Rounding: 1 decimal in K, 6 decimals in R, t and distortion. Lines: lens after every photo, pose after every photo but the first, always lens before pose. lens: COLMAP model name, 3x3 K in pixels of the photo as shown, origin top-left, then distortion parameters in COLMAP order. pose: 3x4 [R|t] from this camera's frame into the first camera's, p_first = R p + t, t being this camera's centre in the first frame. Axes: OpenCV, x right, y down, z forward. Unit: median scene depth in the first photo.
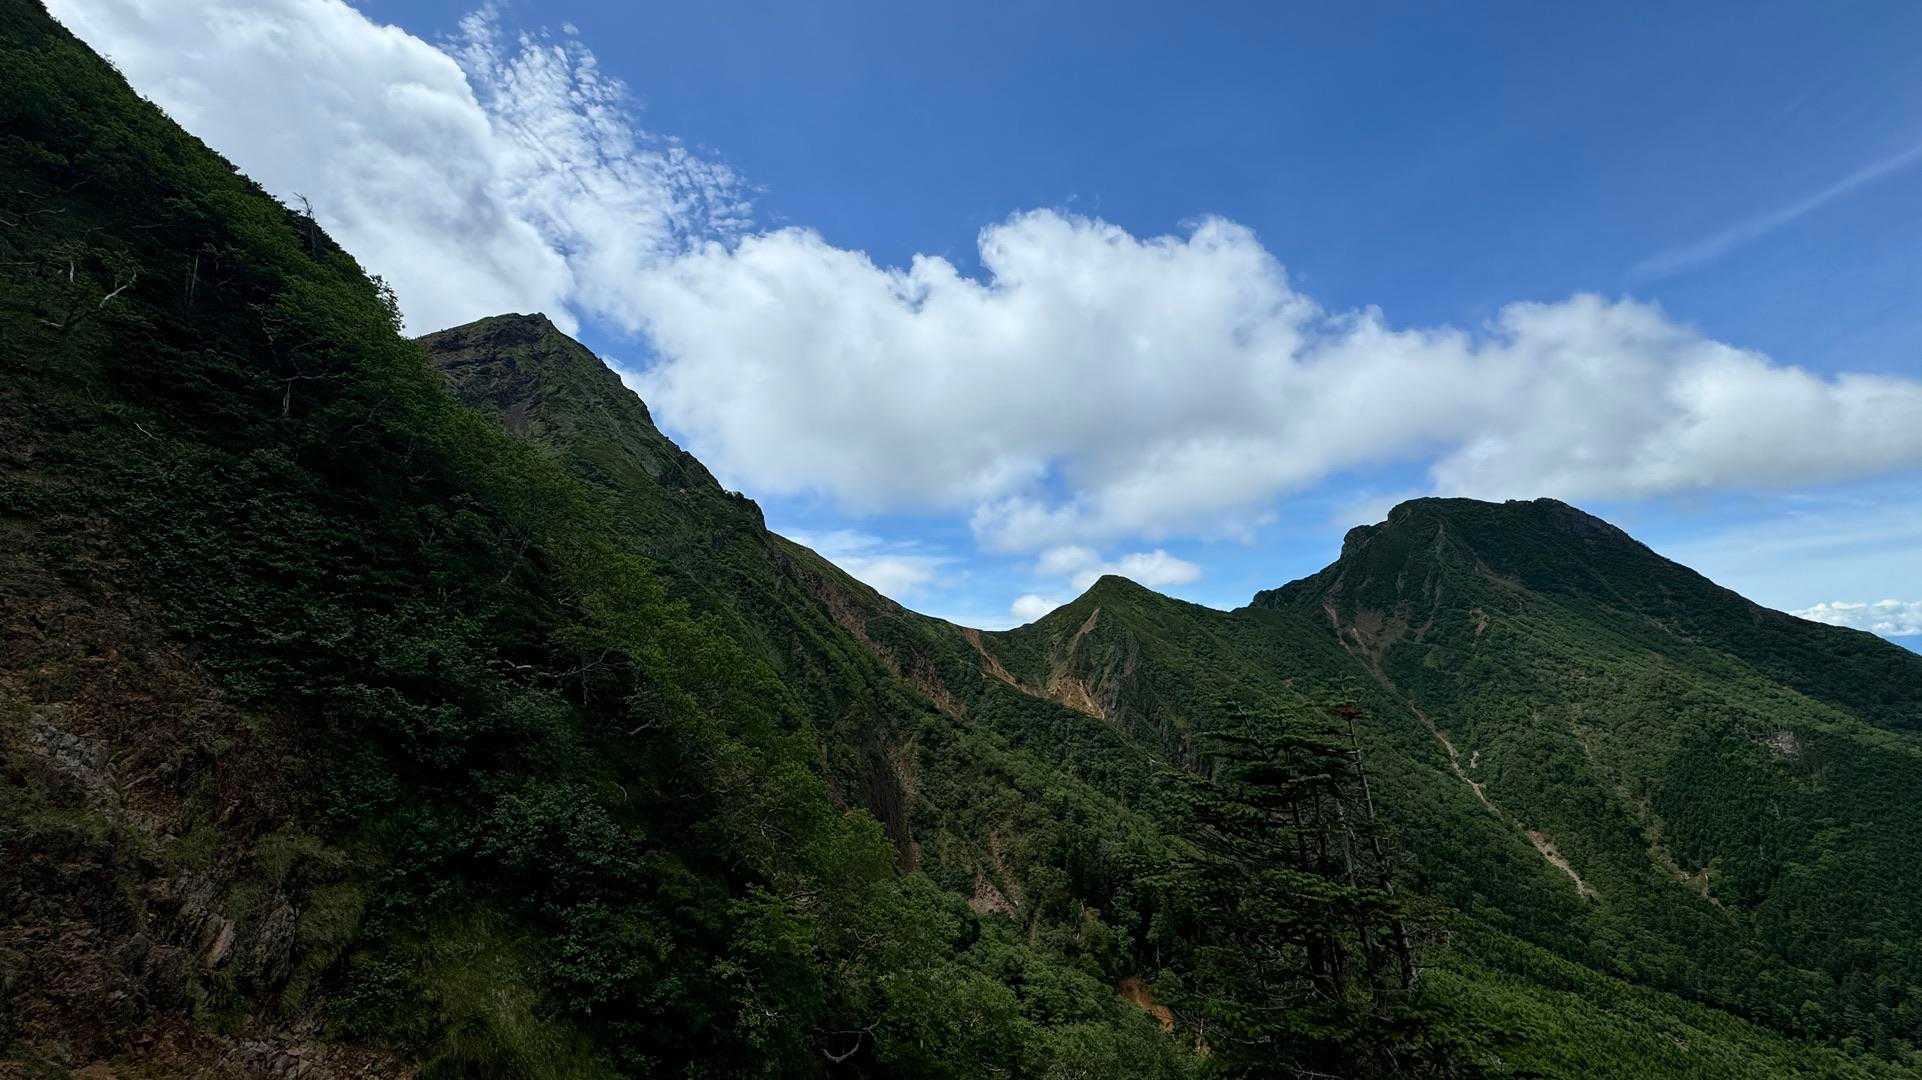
lens RADIAL K [[761.8, 0, 958.4], [0, 761.8, 536.2], [0, 0, 1]] dist [-0.002344, 0.000977]
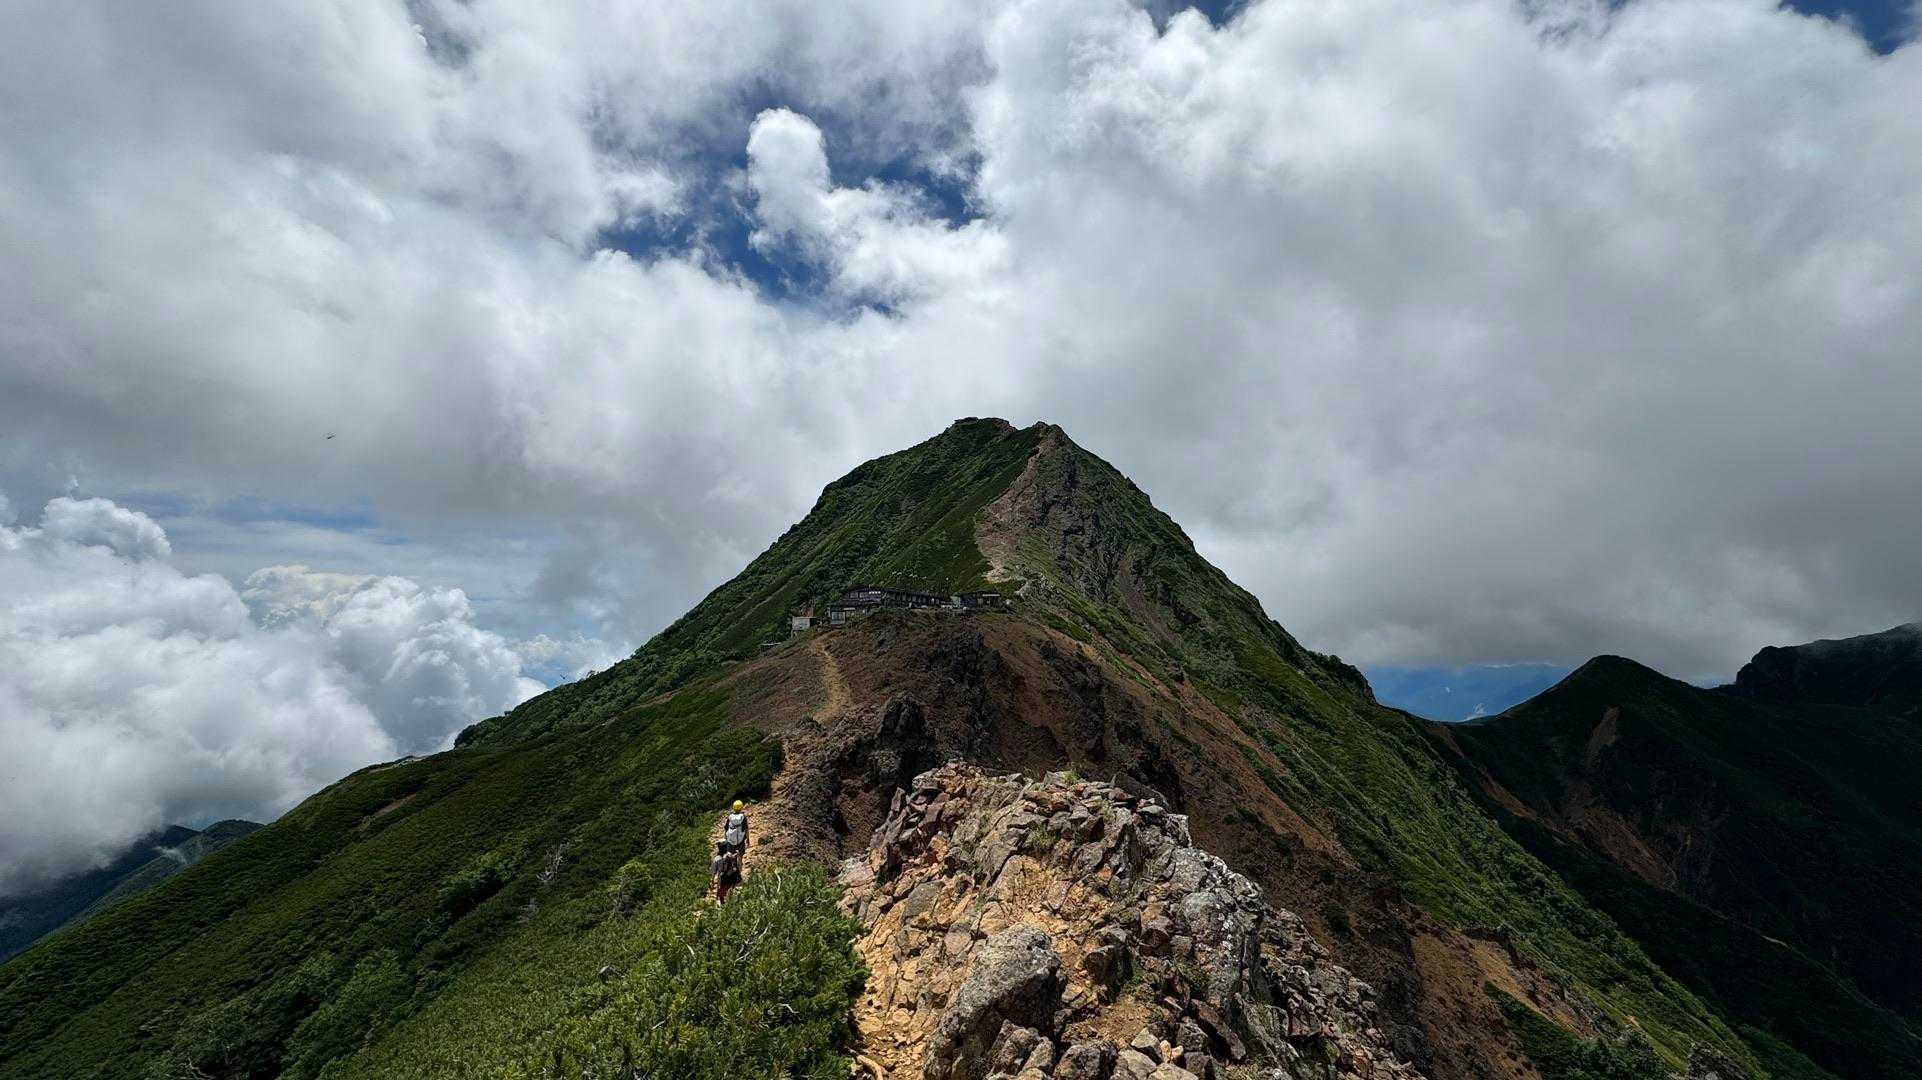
lens RADIAL K [[761.8, 0, 958.4], [0, 761.8, 536.2], [0, 0, 1]] dist [-0.002344, 0.000977]
pose [[0.952803, 0.013044, -0.303309, -0.253952], [0.001261, 0.998898, 0.046921, -0.135904], [0.303587, -0.045089, 0.951736, 0.042476]]
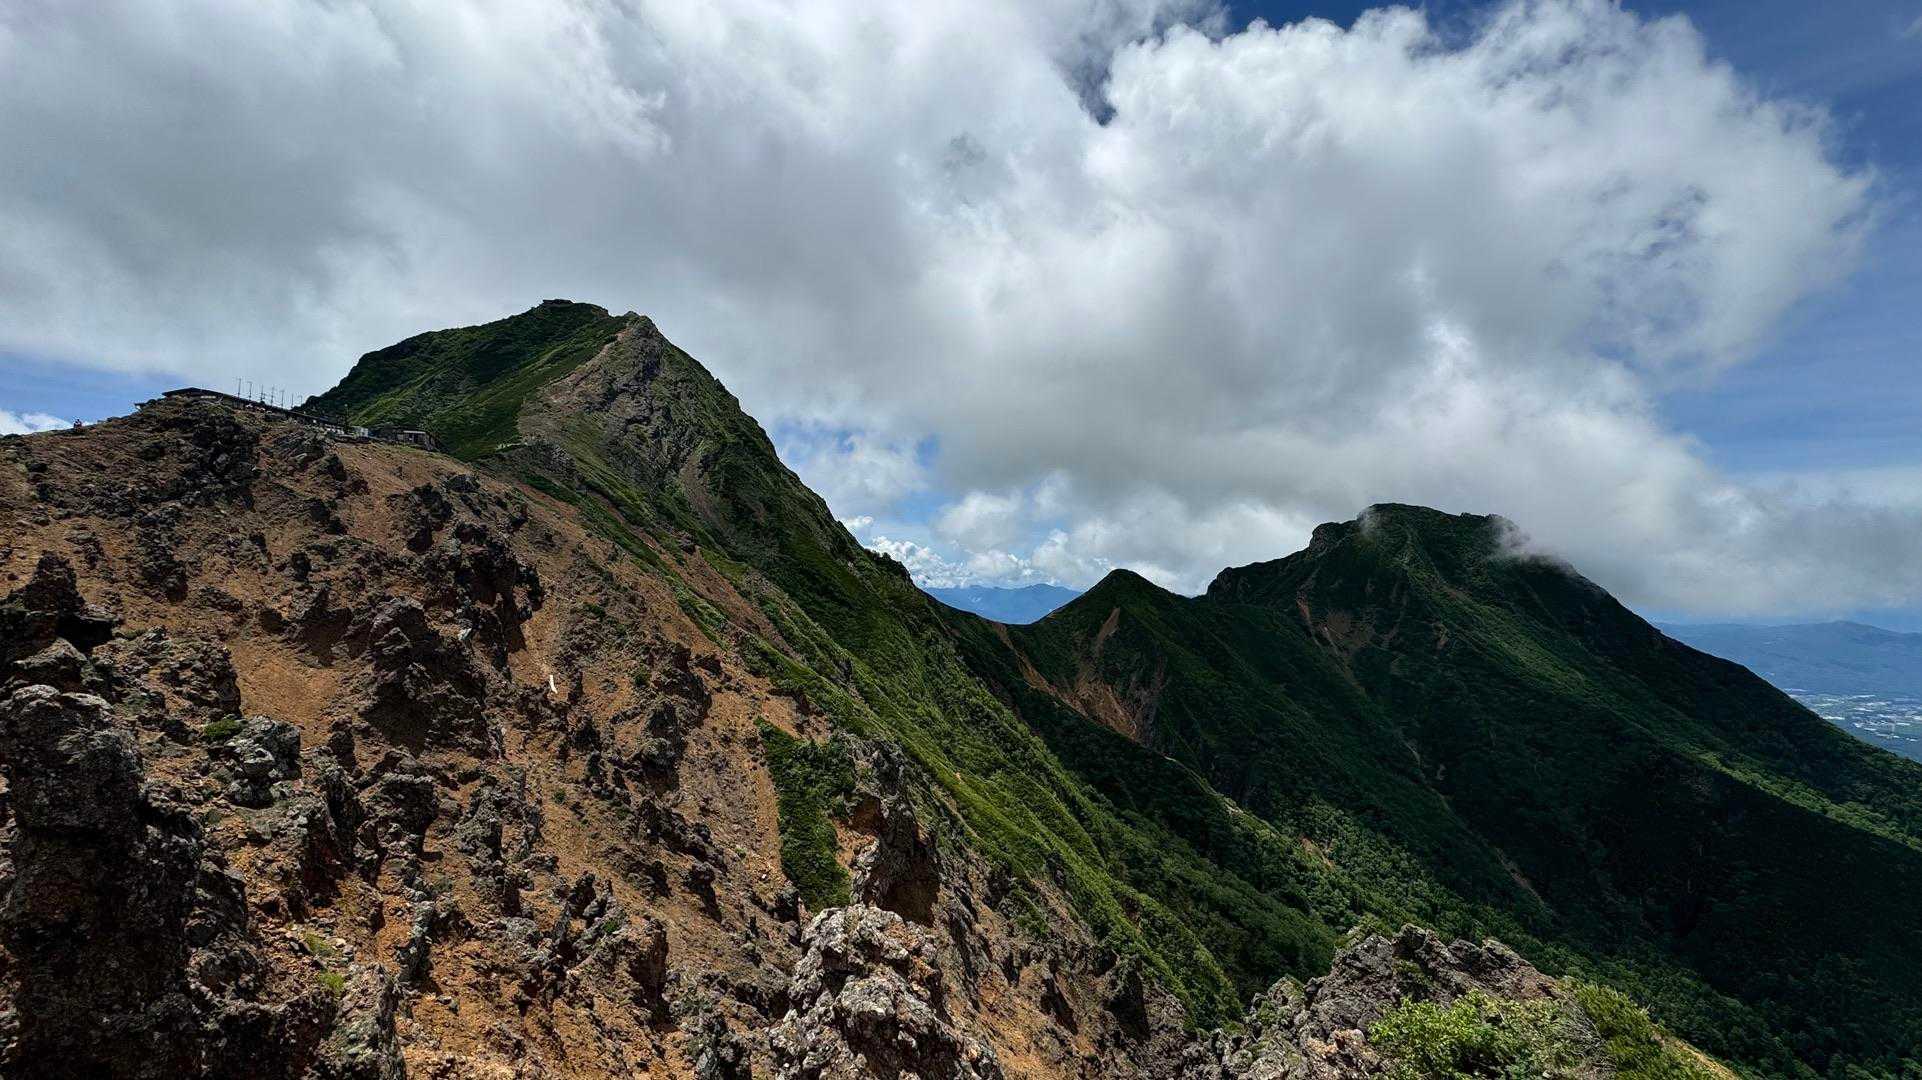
lens RADIAL K [[761.8, 0, 958.4], [0, 761.8, 536.2], [0, 0, 1]] dist [-0.002344, 0.000977]
pose [[0.988246, 0.069655, 0.136084, -0.195651], [-0.086565, 0.988676, 0.122579, -0.121403], [-0.126005, -0.132918, 0.983085, 0.021990]]
